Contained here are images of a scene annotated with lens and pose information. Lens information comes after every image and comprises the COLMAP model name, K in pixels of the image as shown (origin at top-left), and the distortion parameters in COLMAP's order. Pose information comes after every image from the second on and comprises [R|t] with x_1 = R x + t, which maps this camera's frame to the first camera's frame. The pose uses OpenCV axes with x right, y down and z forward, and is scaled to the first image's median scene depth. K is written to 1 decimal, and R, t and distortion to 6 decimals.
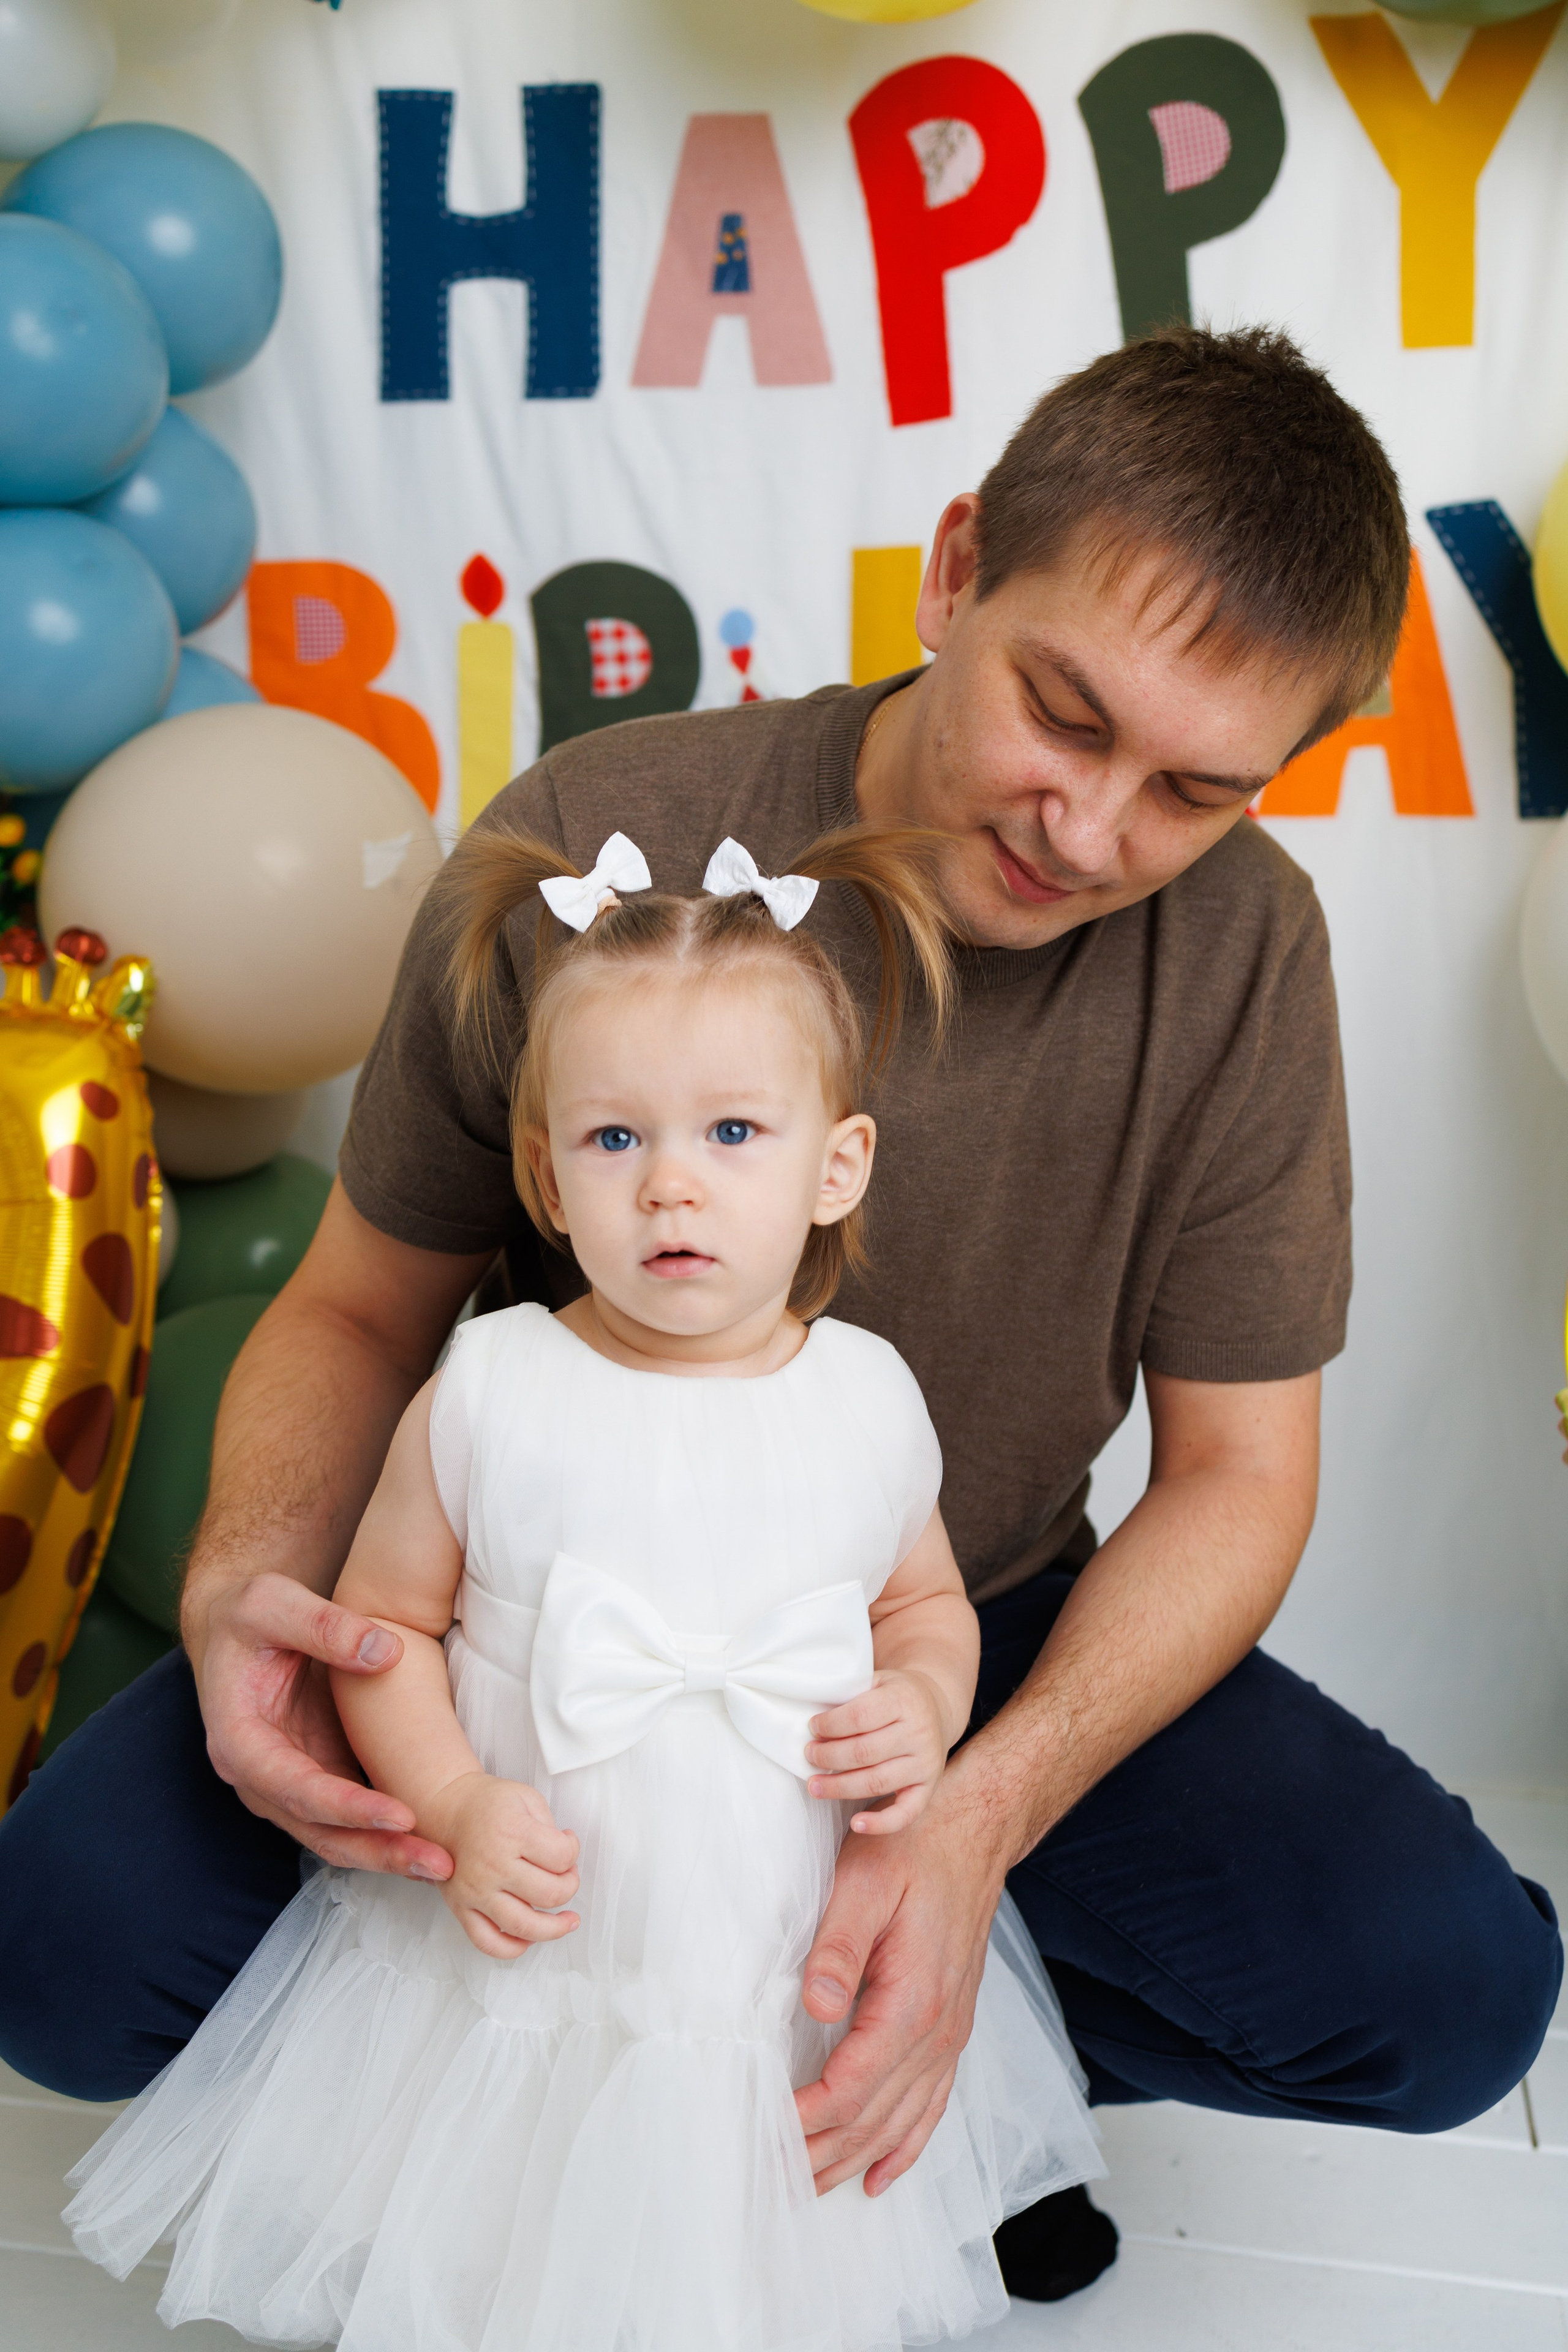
lens RADIAL K [[2271.3, 0, 827.0], [0, 2271.3, 1170.6], [0, 0, 1]] dist [-0.000063, 0.000000]
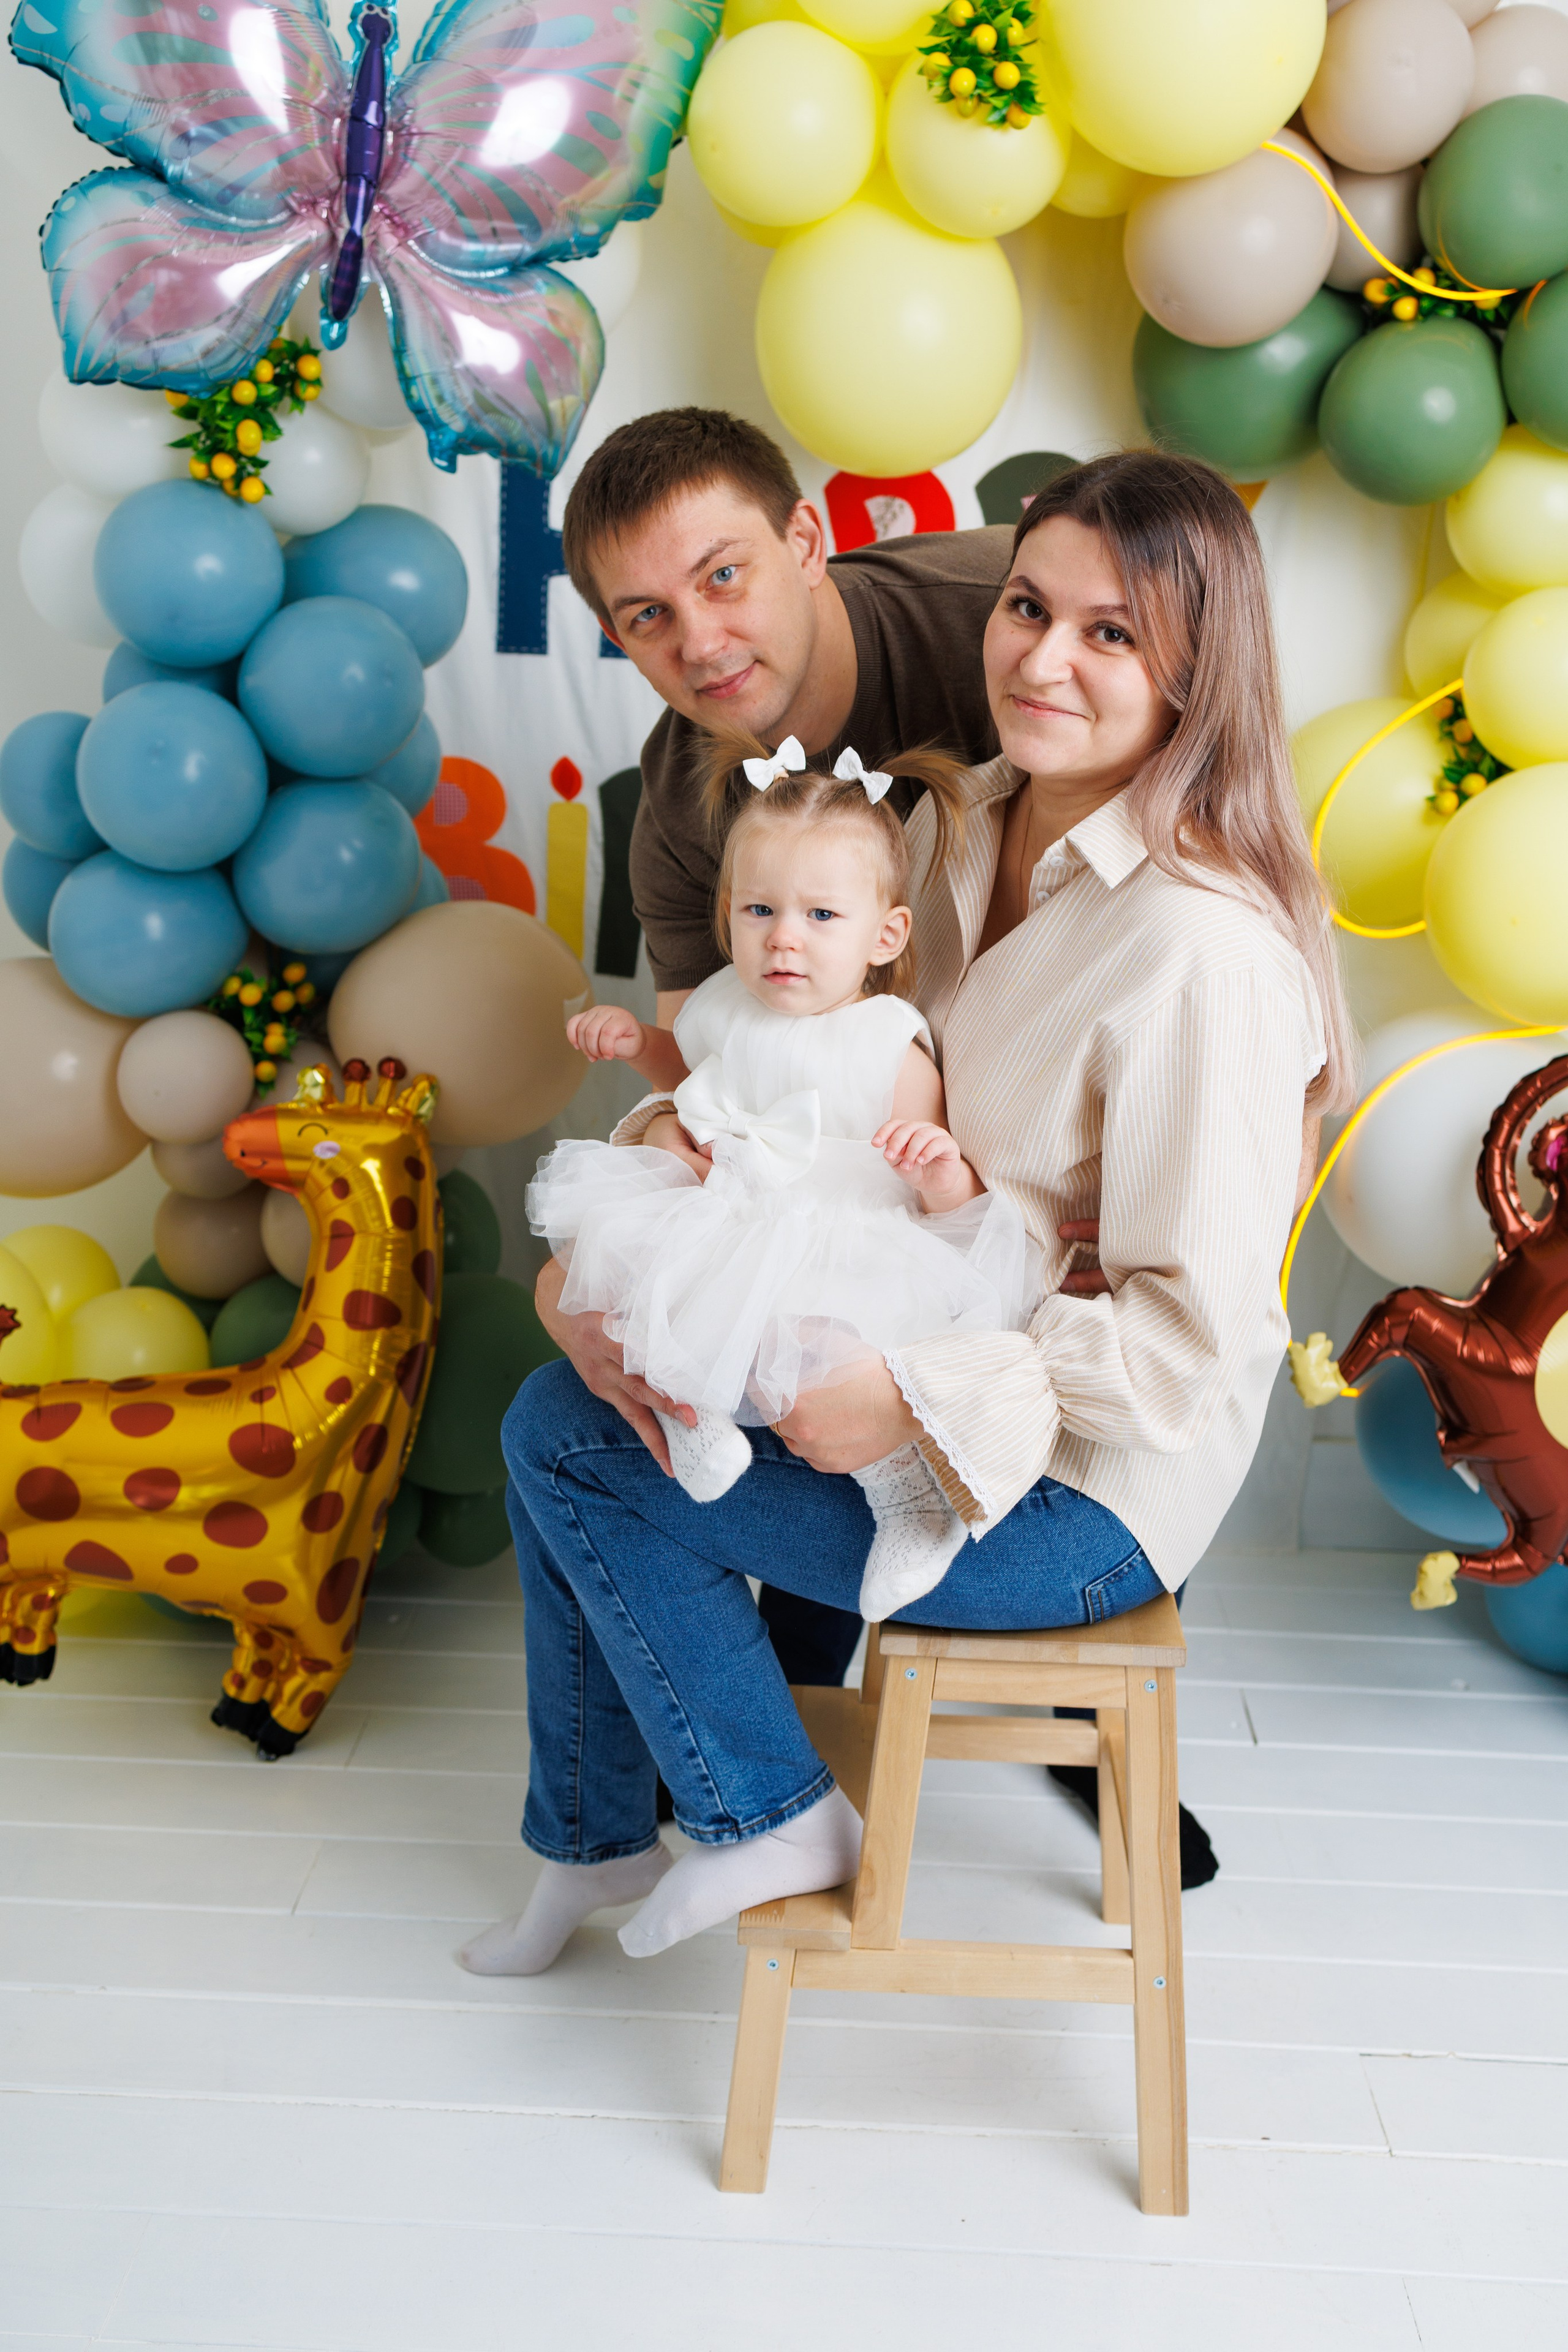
lens RADIAL K [[2271.3, 0, 792.7], [0, 2271.3, 1154.3], [0, 0, 1]] dist [-0.000063, 0.000000]
pose [[0.987698, -0.014218, 0.155723, -0.257430], [0.000865, 0.996339, 0.085482, -0.150329], [-0.156368, -0.084295, 0.984095, -0.535281]]
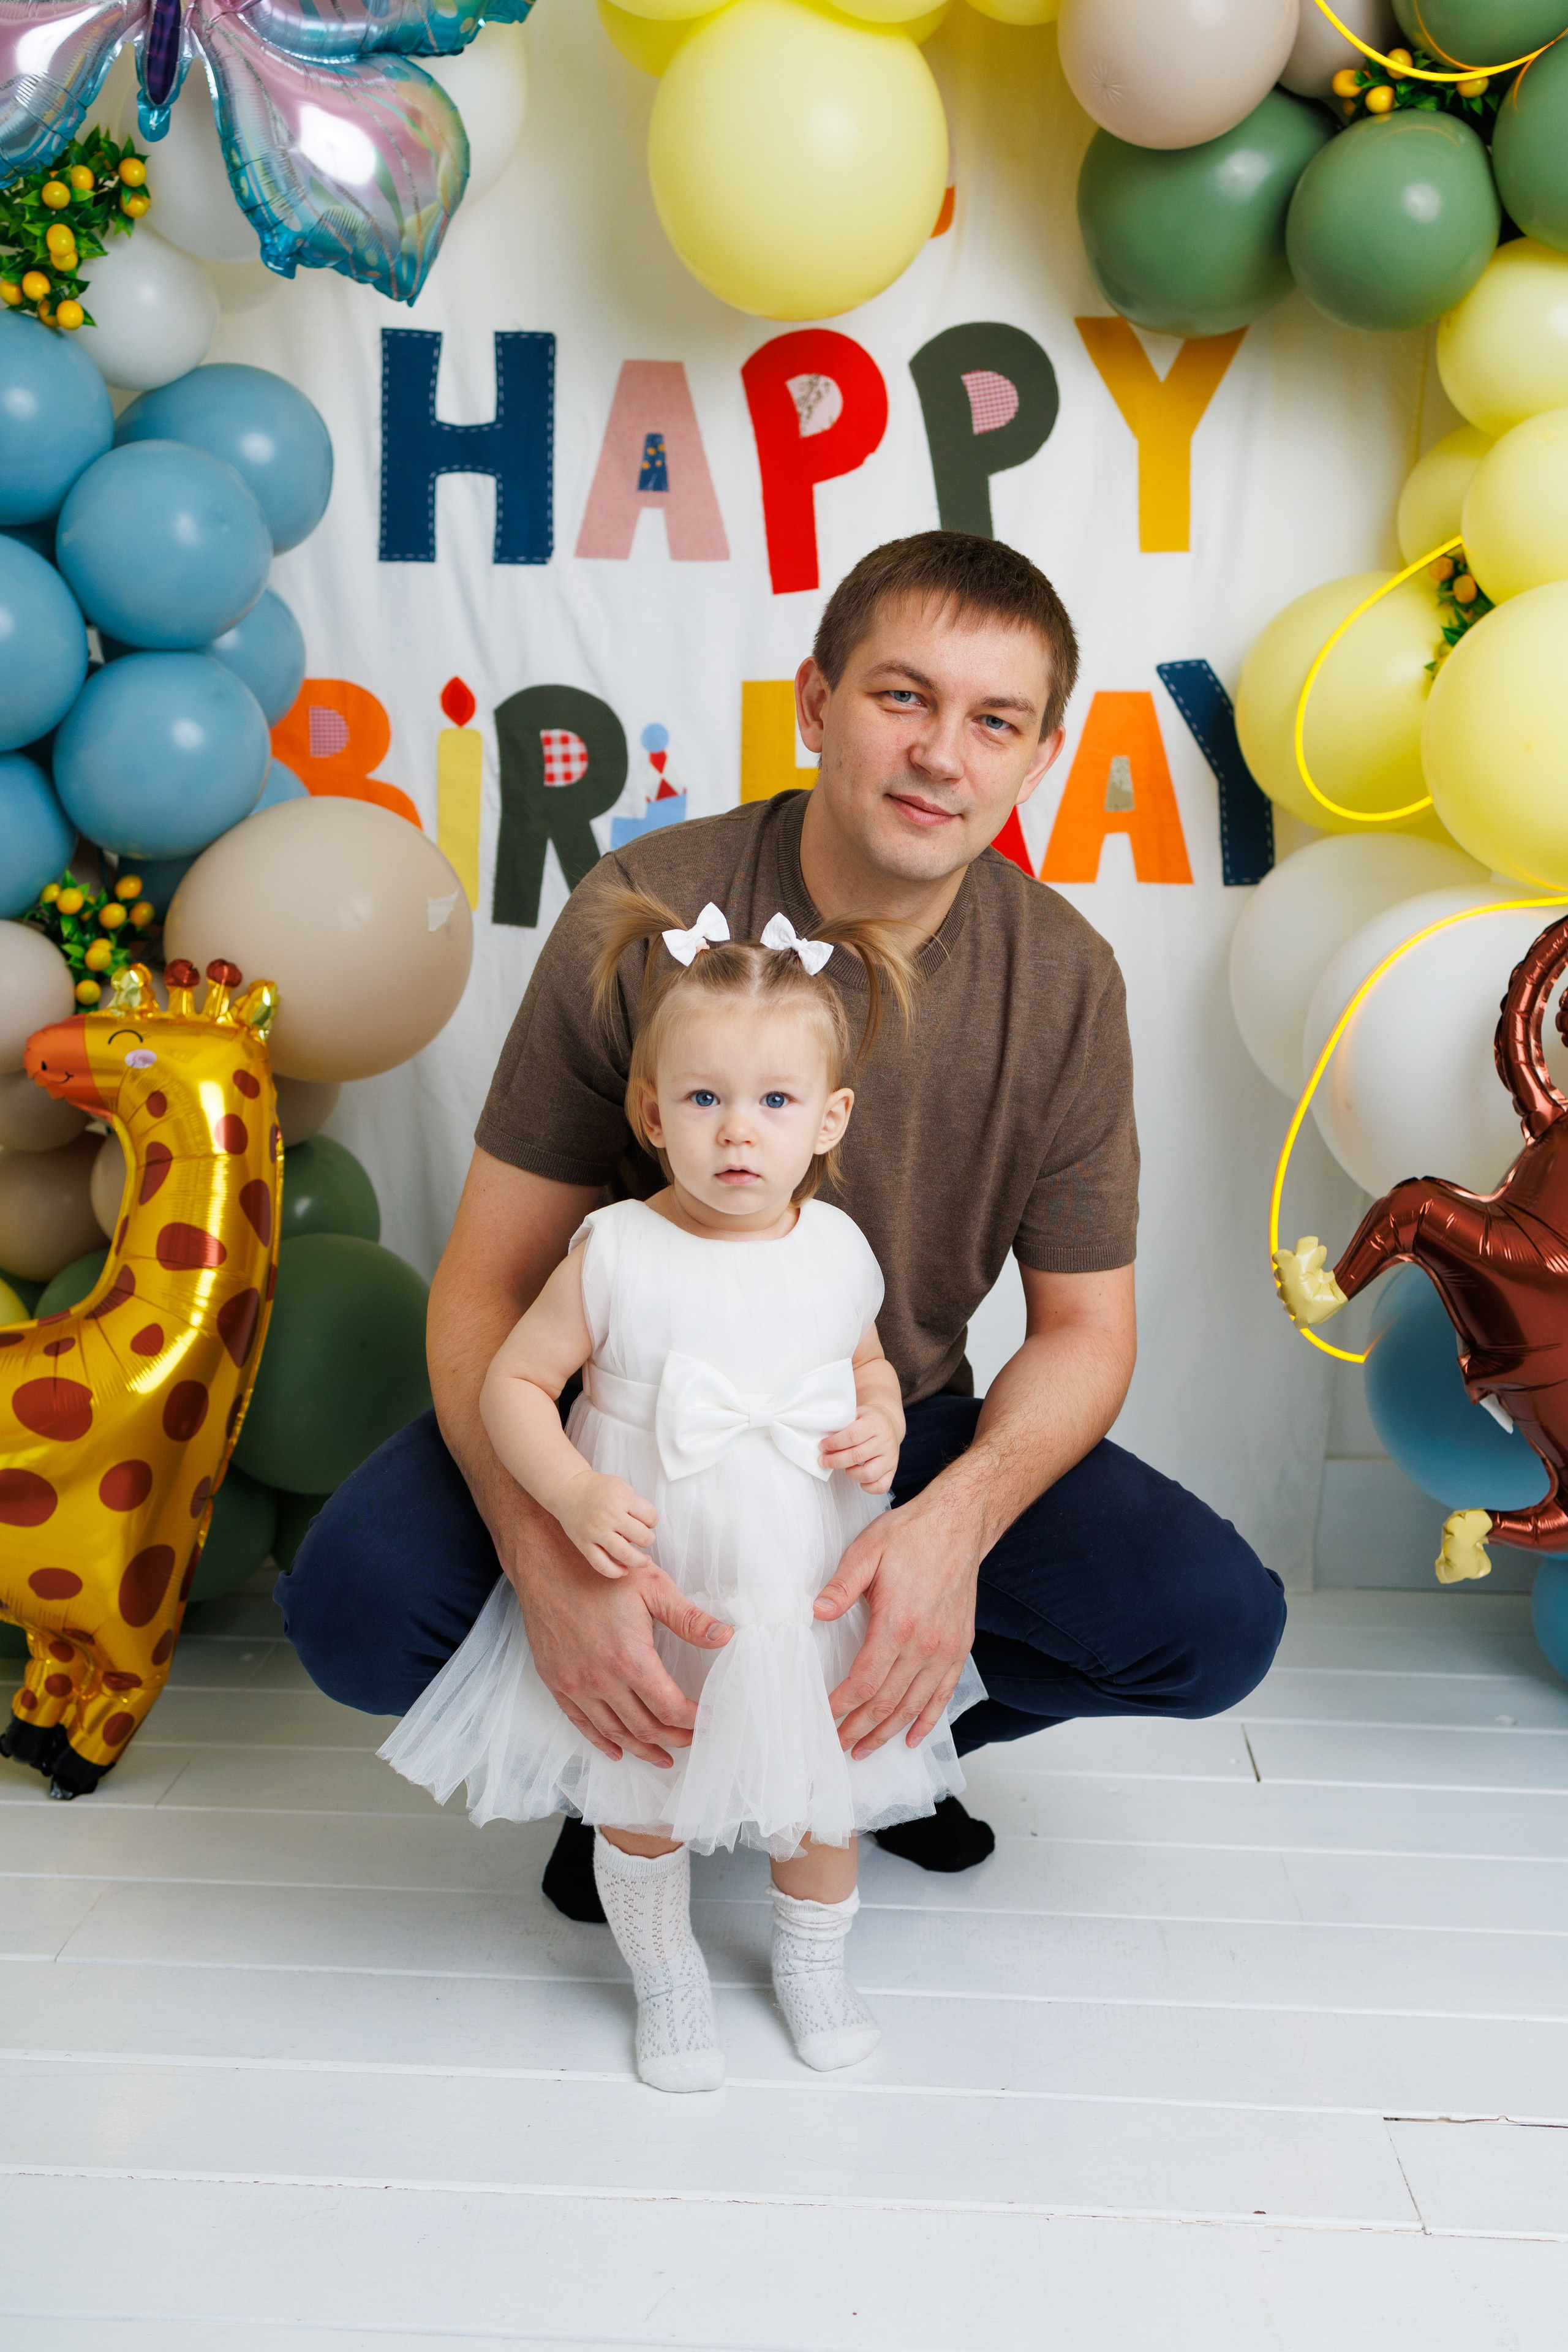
lens RADIAL K [[2271.3, 0, 789.7], [0, 2271.3, 1167.6], [0, 0, 1]] dist [-0.000063, 0.000000]
pose [[0.990815, -0.008604, 0.134948, -0.151531], [0.010642, 0.999840, -0.014392, 0.036075], [-0.134803, 0.015696, 0.990748, -0.349772]]
